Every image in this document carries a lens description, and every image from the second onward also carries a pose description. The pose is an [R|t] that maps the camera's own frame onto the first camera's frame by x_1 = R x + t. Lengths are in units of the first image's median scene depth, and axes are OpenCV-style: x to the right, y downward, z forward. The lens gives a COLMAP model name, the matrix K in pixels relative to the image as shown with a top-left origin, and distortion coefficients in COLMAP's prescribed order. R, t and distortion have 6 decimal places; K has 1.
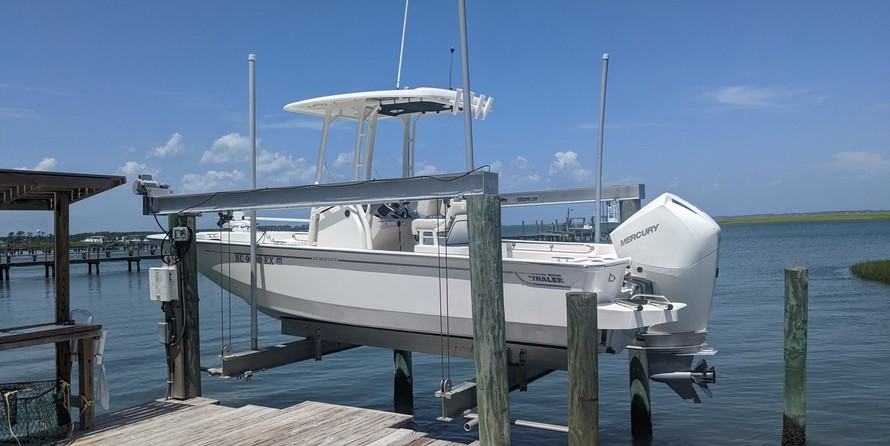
lens RADIAL K [[696.6, 0, 445.0], [0, 696.6, 223.0], [0, 0, 1]] dist [0.101742, -0.000322]
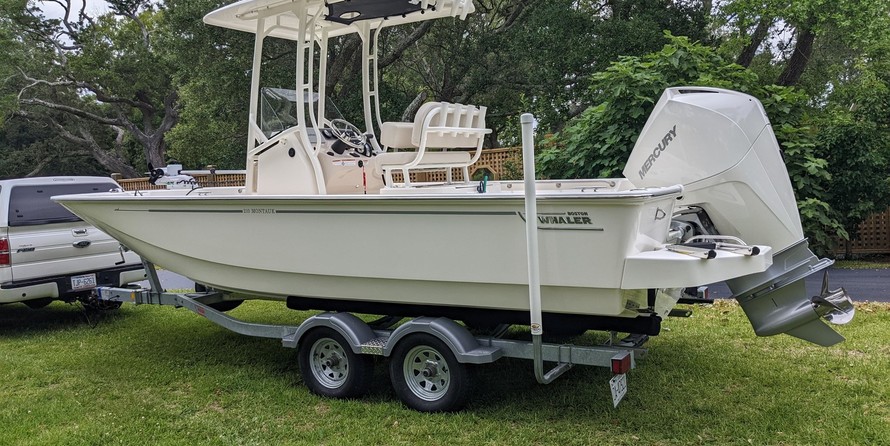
lens RADIAL K [[715.6, 0, 445.0], [0, 715.6, 223.0], [0, 0, 1]] dist [0.027243, -0.002837]
pose [[0.998882, -0.042558, 0.020582, 0.008632], [0.041371, 0.997630, 0.054985, 0.027354], [-0.022874, -0.054072, 0.998275, 0.207457]]
